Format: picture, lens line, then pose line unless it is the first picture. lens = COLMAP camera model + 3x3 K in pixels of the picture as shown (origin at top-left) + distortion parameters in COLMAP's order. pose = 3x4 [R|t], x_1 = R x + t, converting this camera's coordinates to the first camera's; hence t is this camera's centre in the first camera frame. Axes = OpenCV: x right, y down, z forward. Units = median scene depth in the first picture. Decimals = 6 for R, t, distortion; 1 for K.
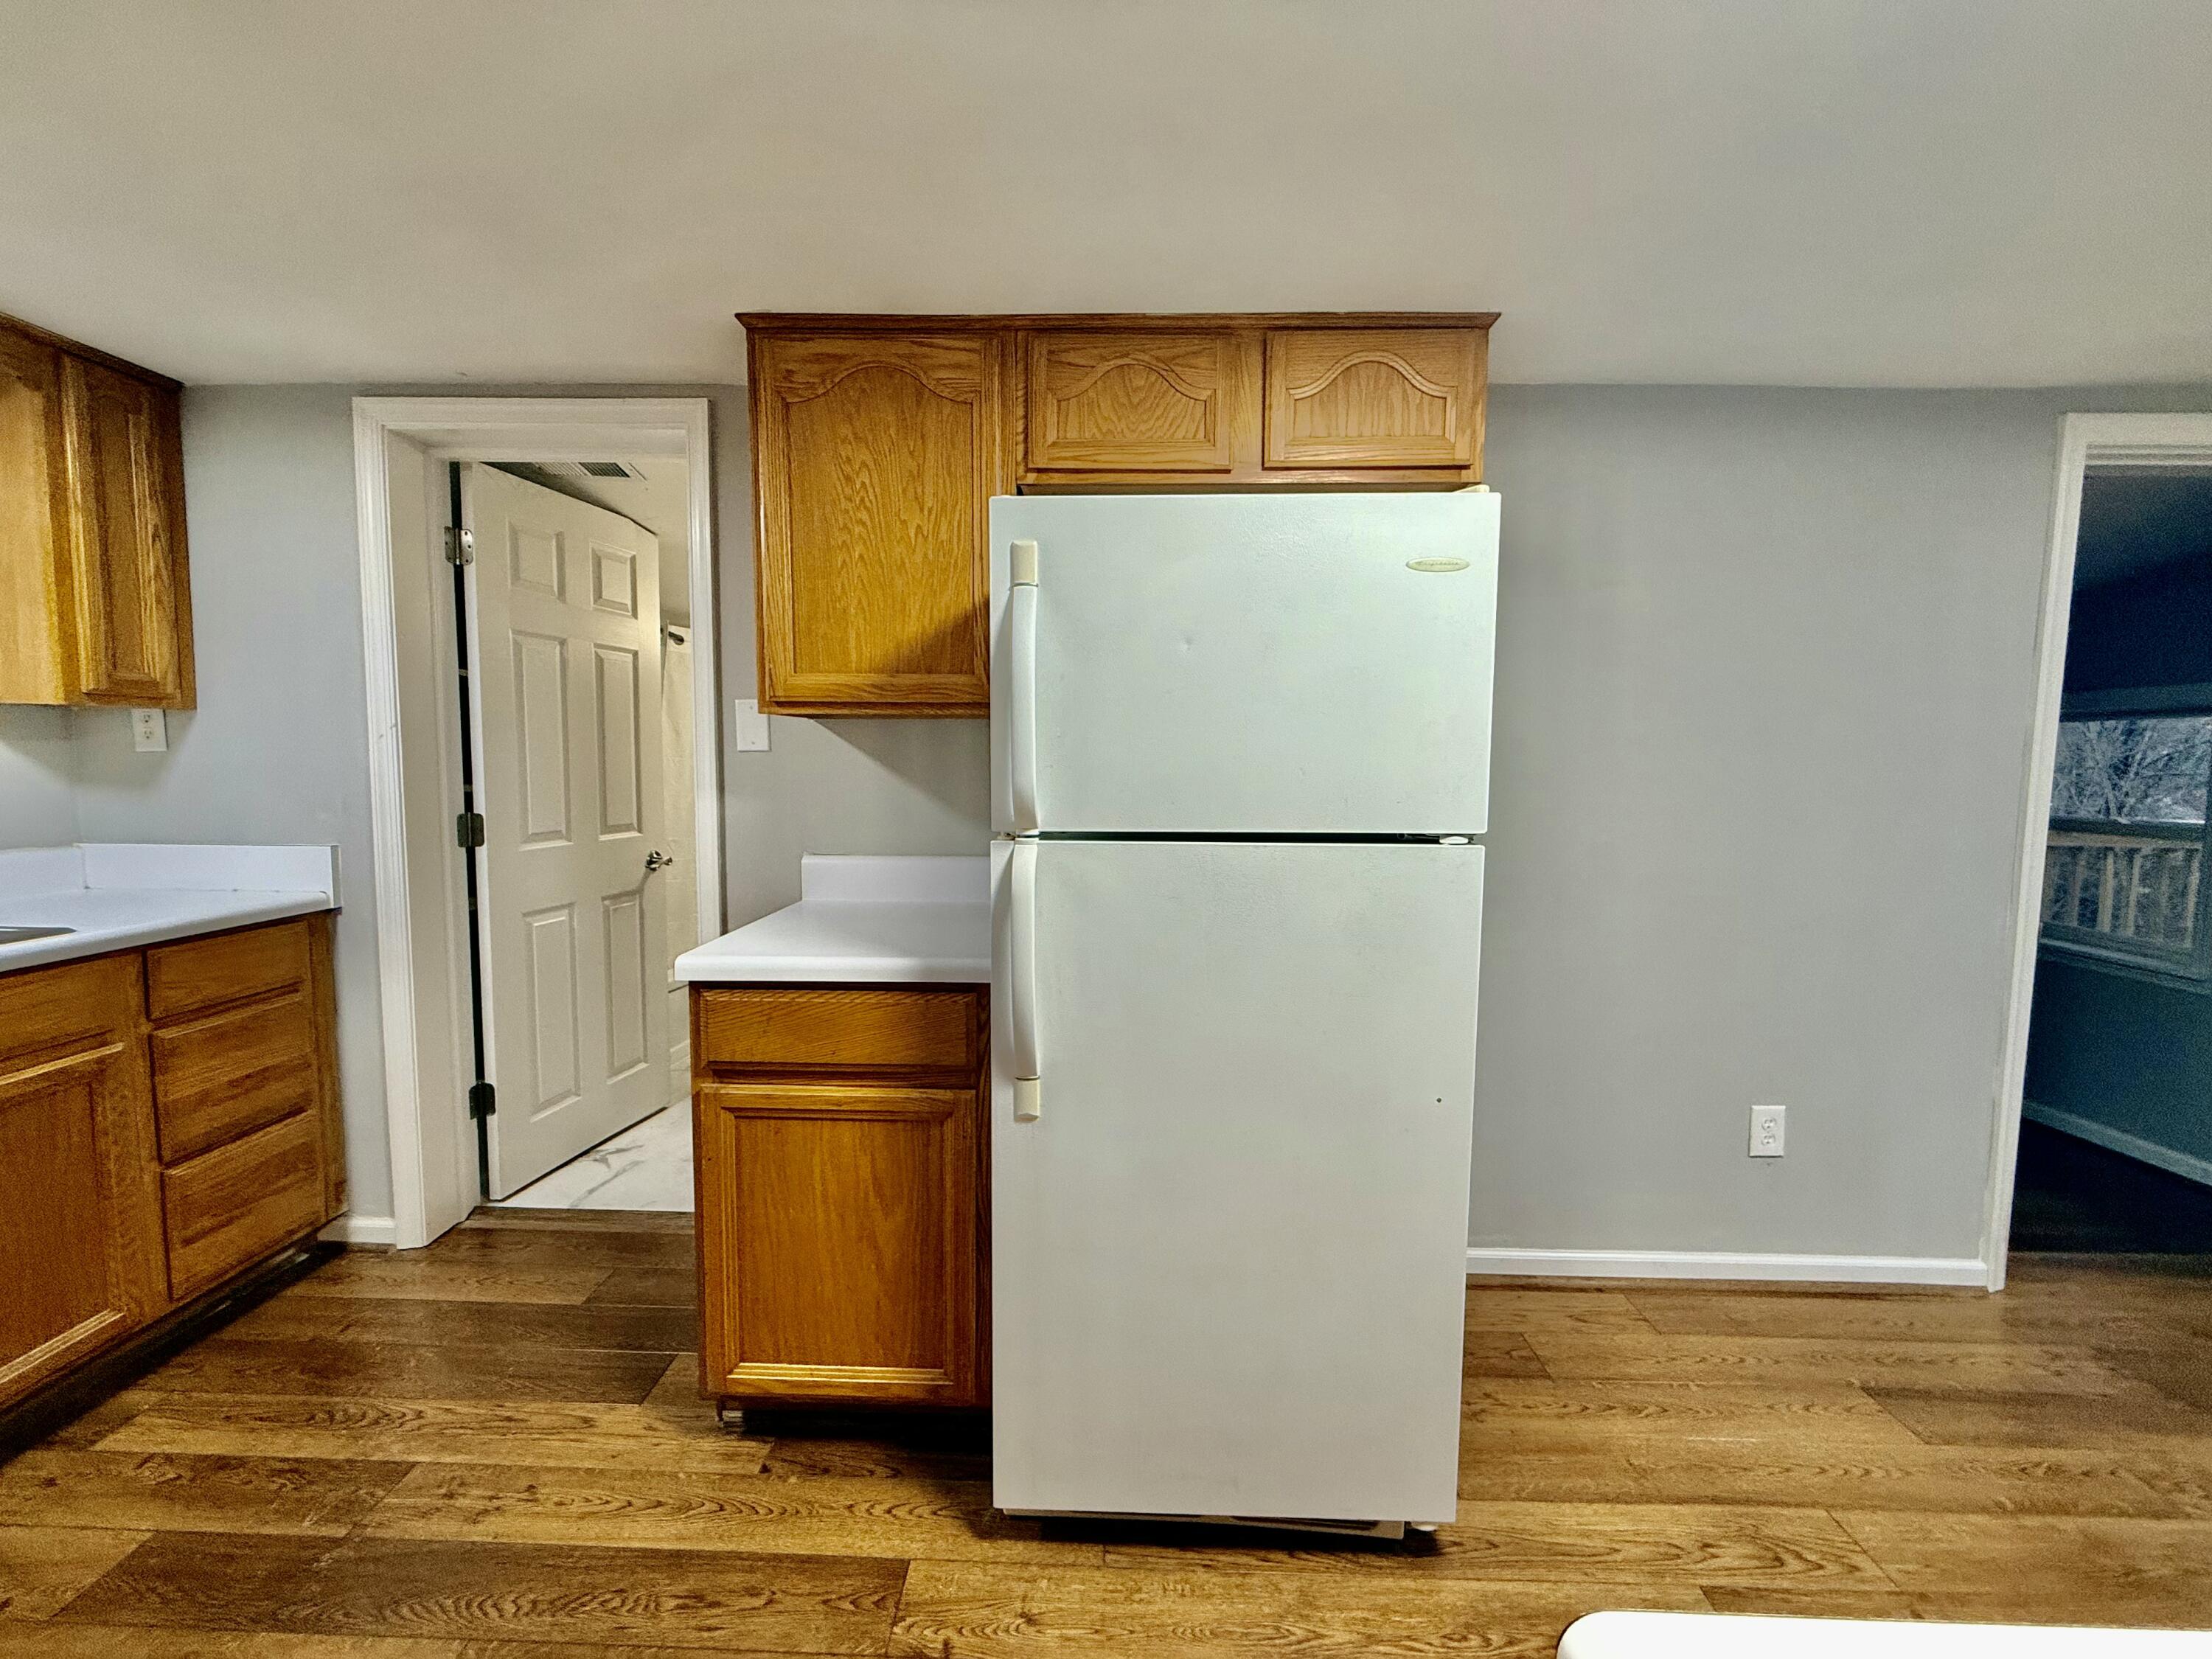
lens RADIAL K [[874.3, 0, 1103.3], [0, 874.3, 828.9], [0, 0, 1]] dist [-0.002271, 0.001178]
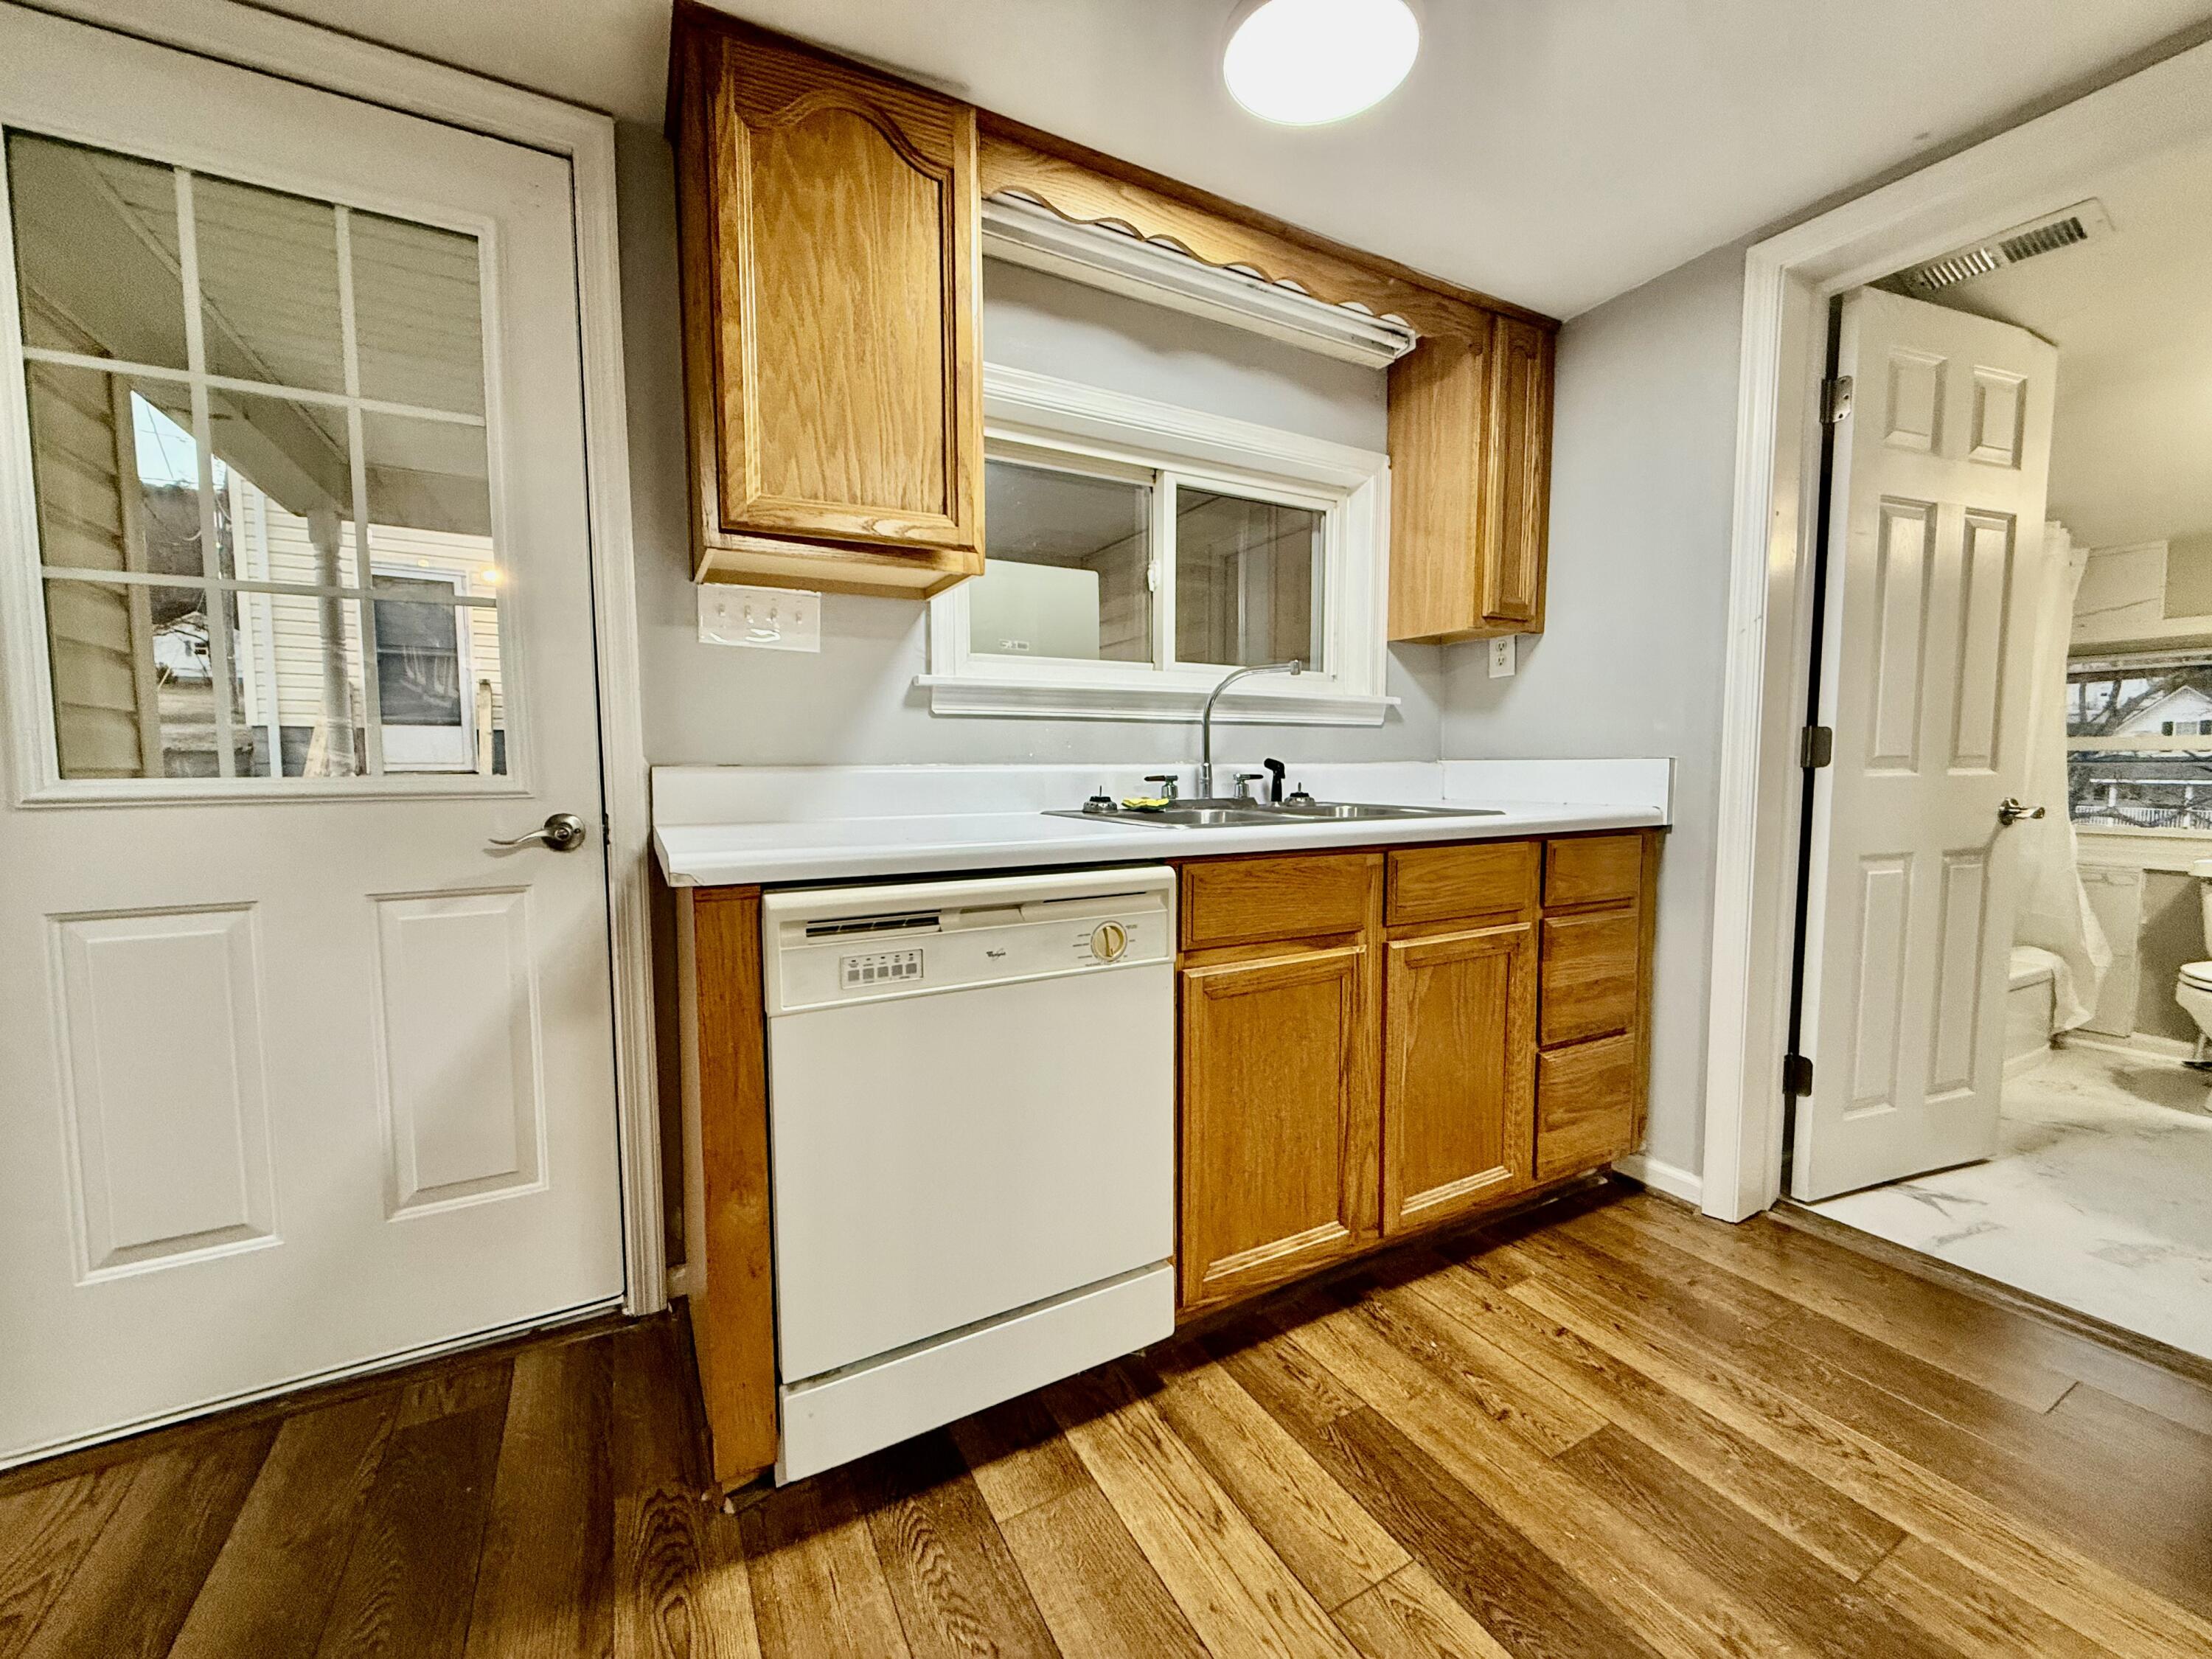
lens RADIAL K [[874.3, 0, 1098.9], [0, 874.3, 835.6], [0, 0, 1]] dist [-0.002271, 0.001178]
pose [[0.505550, 0.054809, -0.861055, -0.395642], [-0.061107, 0.997749, 0.027632, 0.117118], [0.860631, 0.038647, 0.507761, 0.004568]]
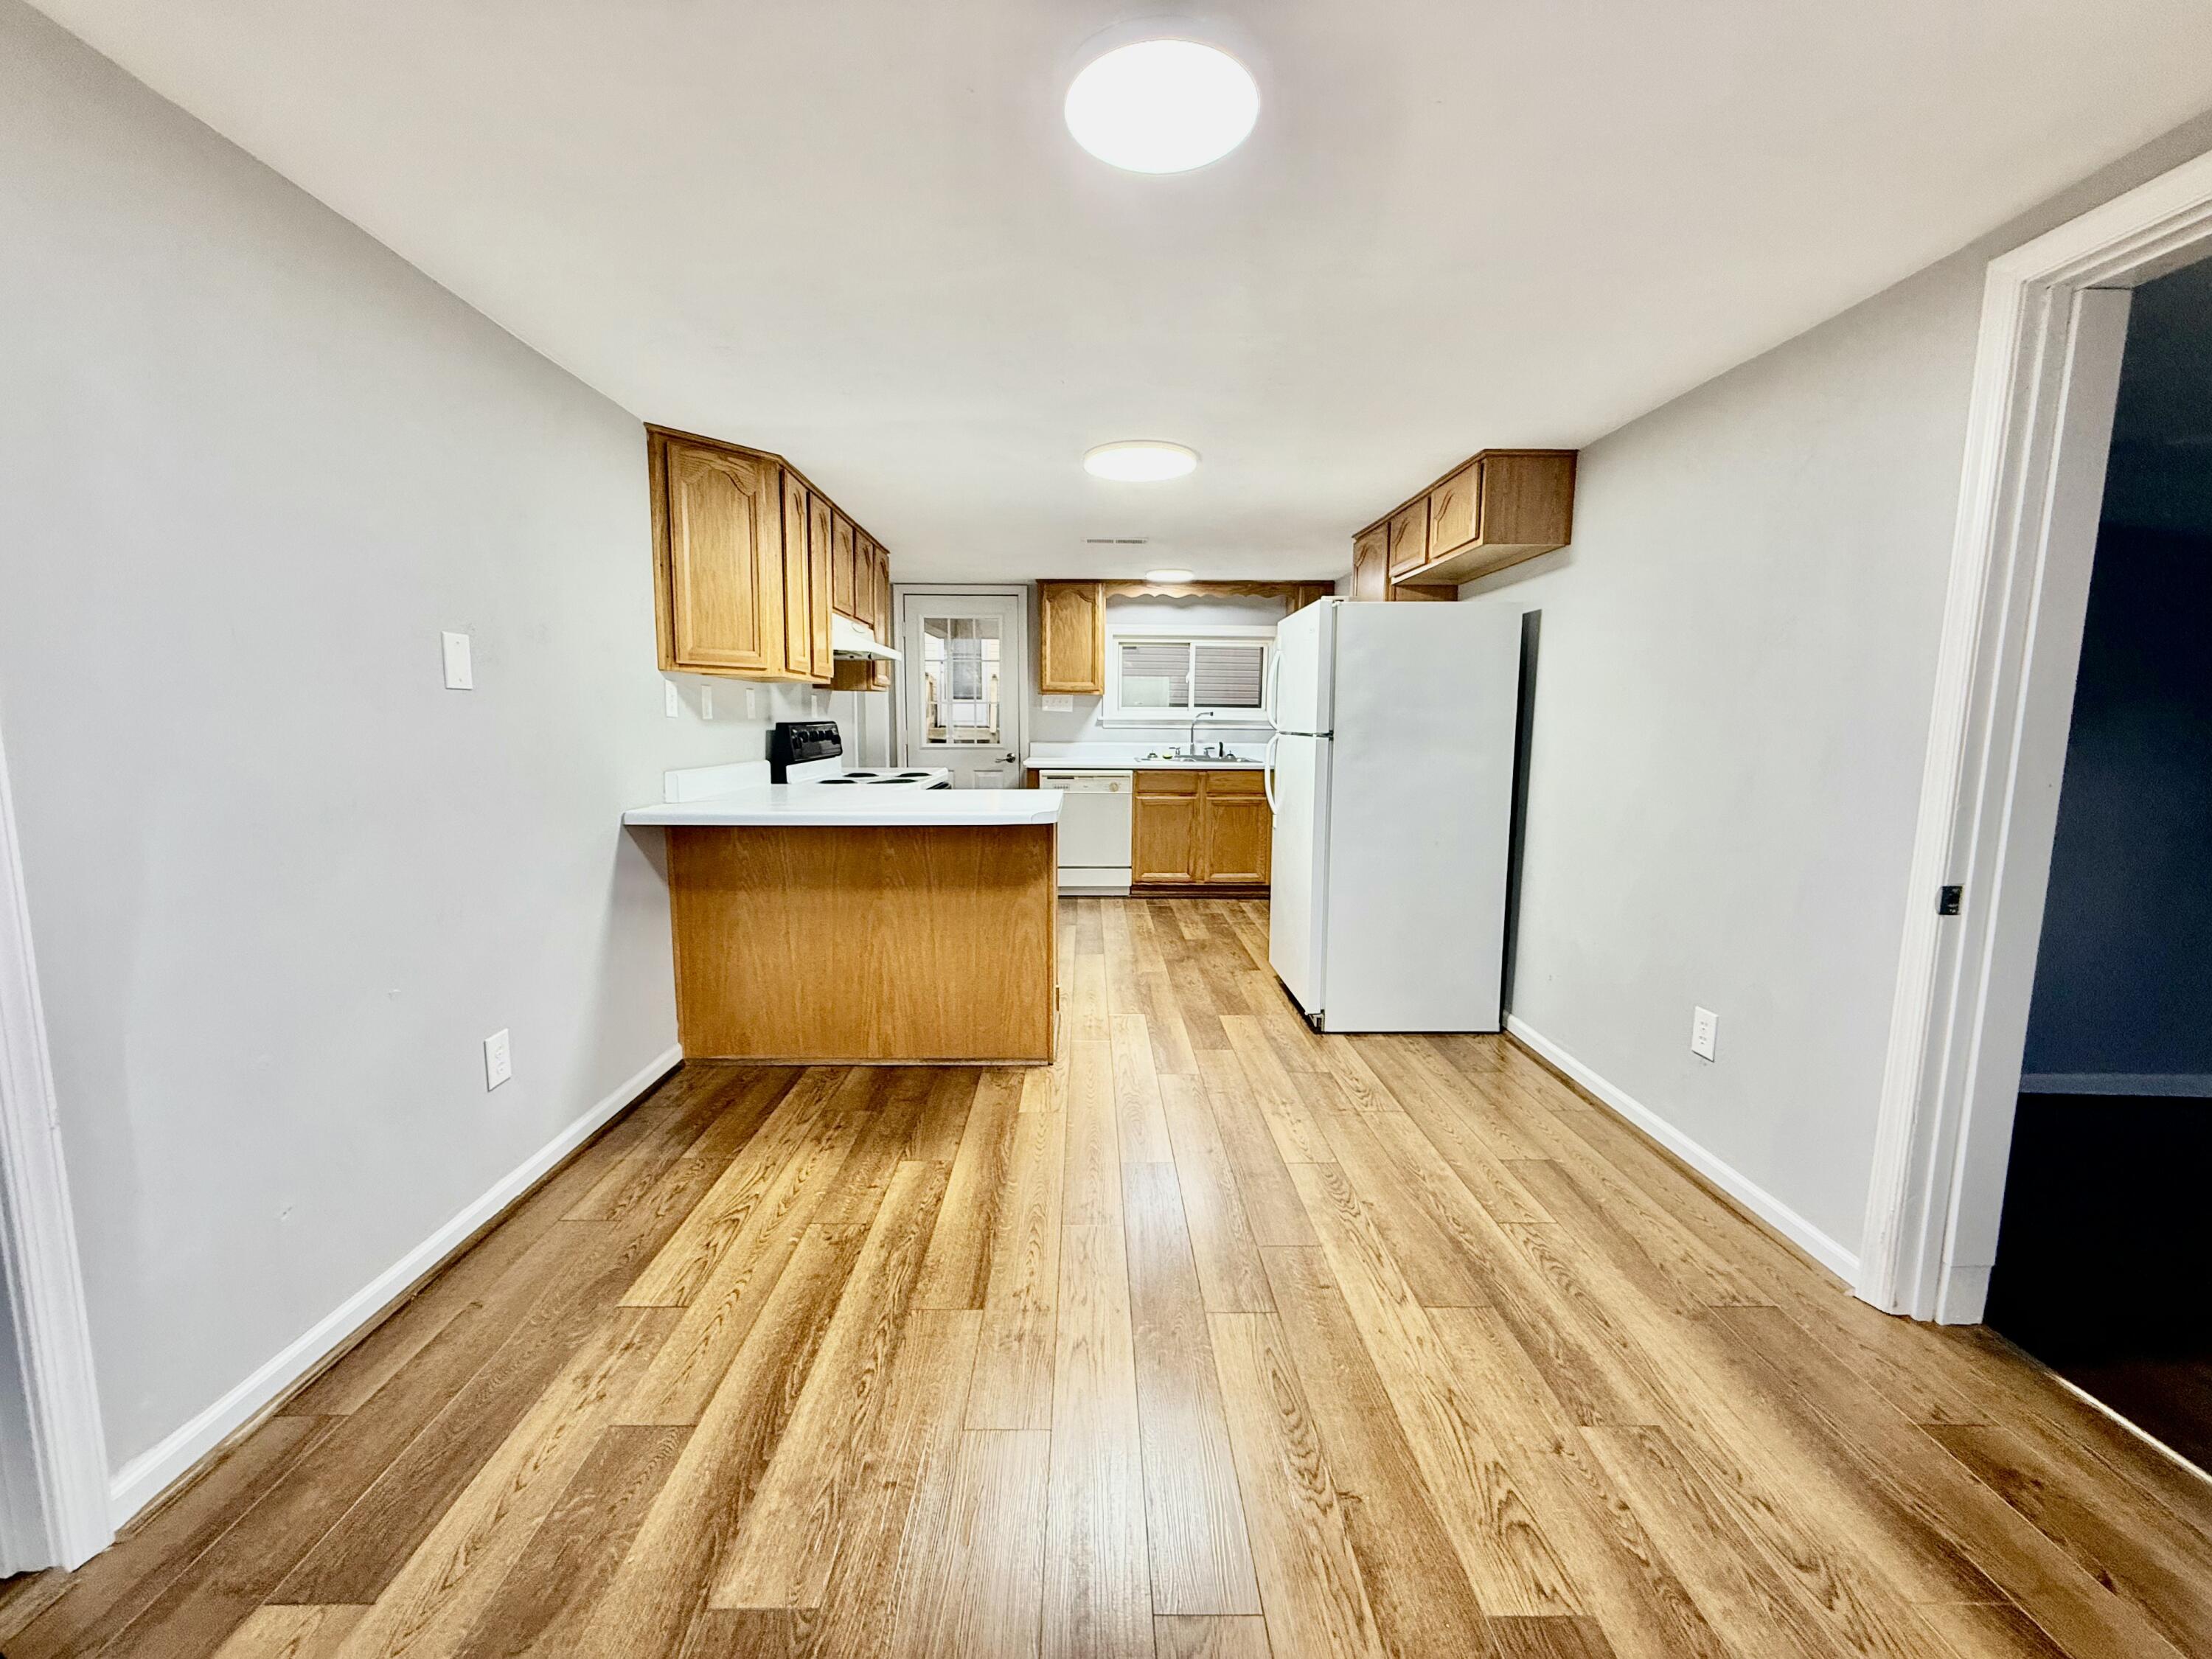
lens RADIAL K [[874.3, 0, 1099.9], [0, 874.3, 825.5], [0, 0, 1]] dist [-0.002271, 0.001178]
pose [[0.042844, 0.116964, -0.992212, 1.751486], [-0.085499, 0.989909, 0.113001, 0.026447], [0.995417, 0.079991, 0.052412, 0.154063]]
